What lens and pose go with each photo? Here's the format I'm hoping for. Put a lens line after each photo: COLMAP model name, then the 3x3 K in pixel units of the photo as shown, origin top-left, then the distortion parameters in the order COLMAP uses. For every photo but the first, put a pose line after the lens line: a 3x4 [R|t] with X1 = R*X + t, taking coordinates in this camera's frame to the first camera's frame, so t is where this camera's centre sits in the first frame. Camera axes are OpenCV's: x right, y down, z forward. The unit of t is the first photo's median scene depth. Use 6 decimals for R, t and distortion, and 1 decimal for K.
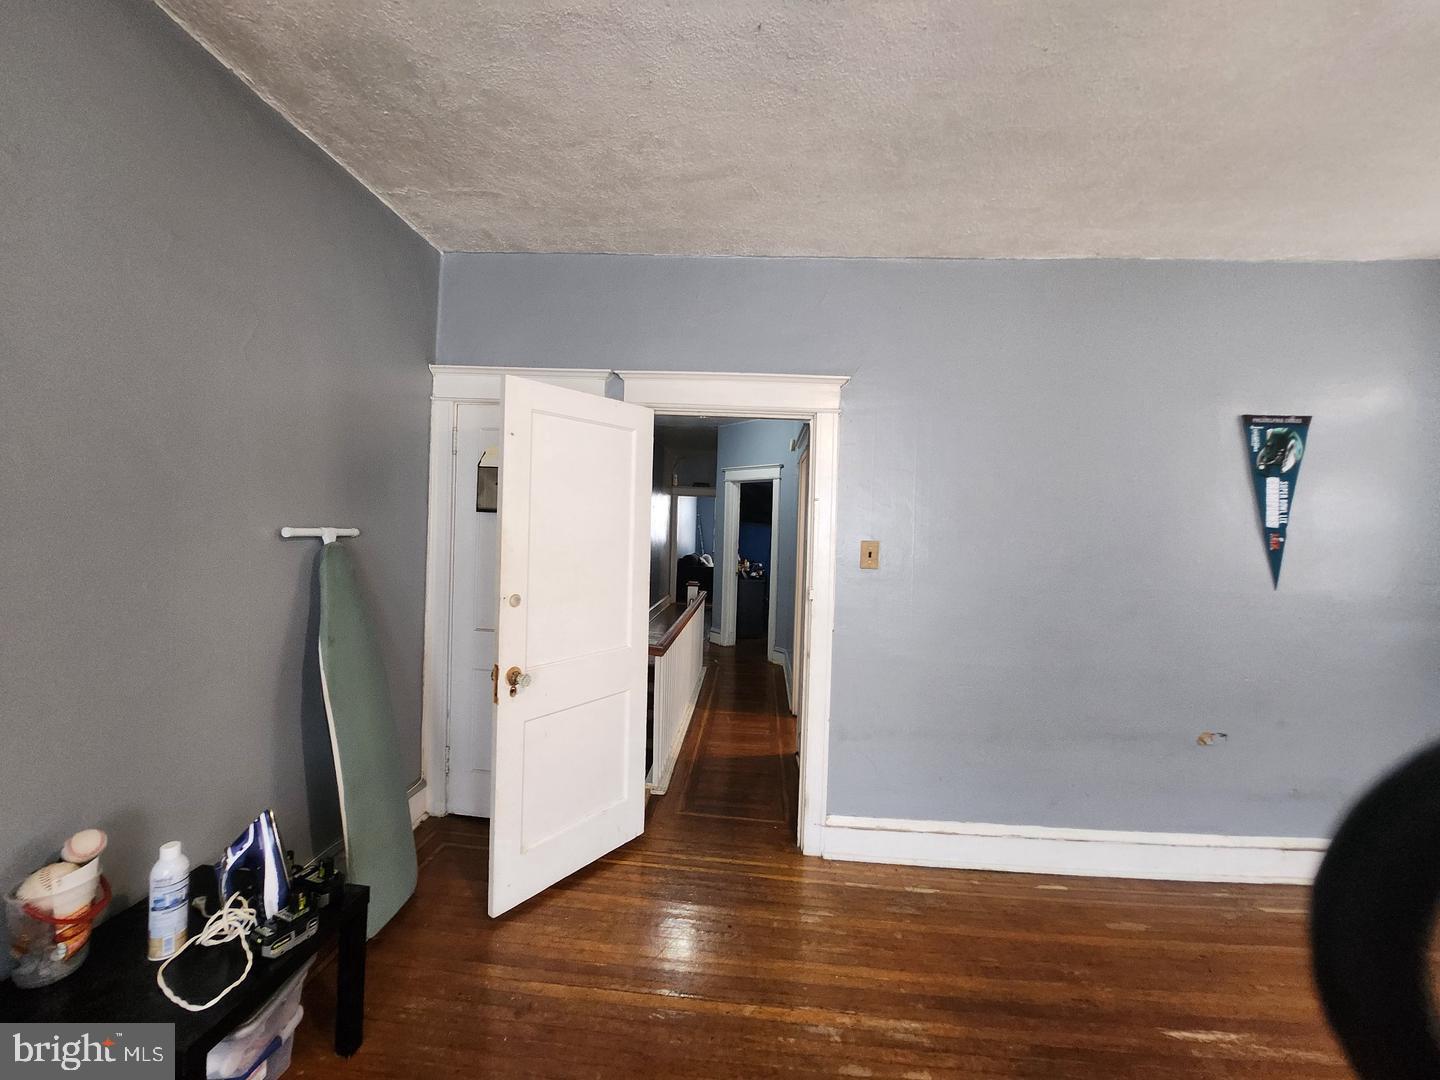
lens RADIAL K [[575.2, 0, 713.9], [0, 575.2, 526.2], [0, 0, 1]] dist [-0.014987, 0.000619]
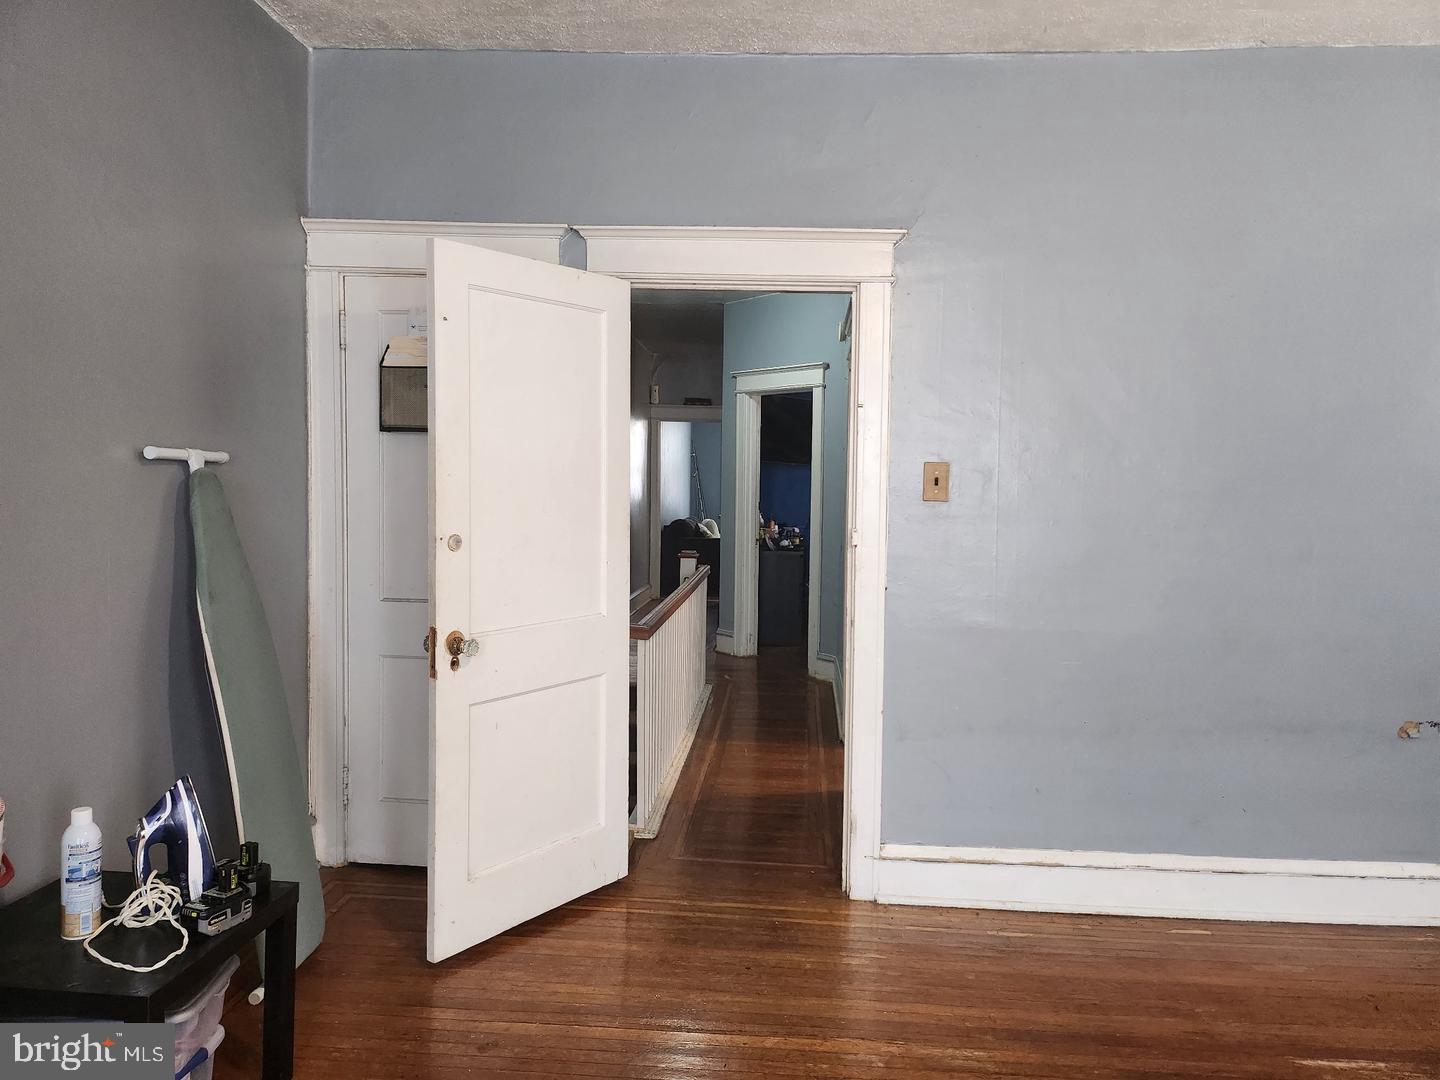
lens RADIAL K [[1032.2, 0, 727.5], [0, 1032.2, 535.9], [0, 0, 1]] dist [0.060528, -0.065641]
pose [[0.999840, -0.017115, 0.005125, 0.003448], [0.016843, 0.998660, 0.048932, 0.051291], [-0.005956, -0.048838, 0.998789, -0.302306]]
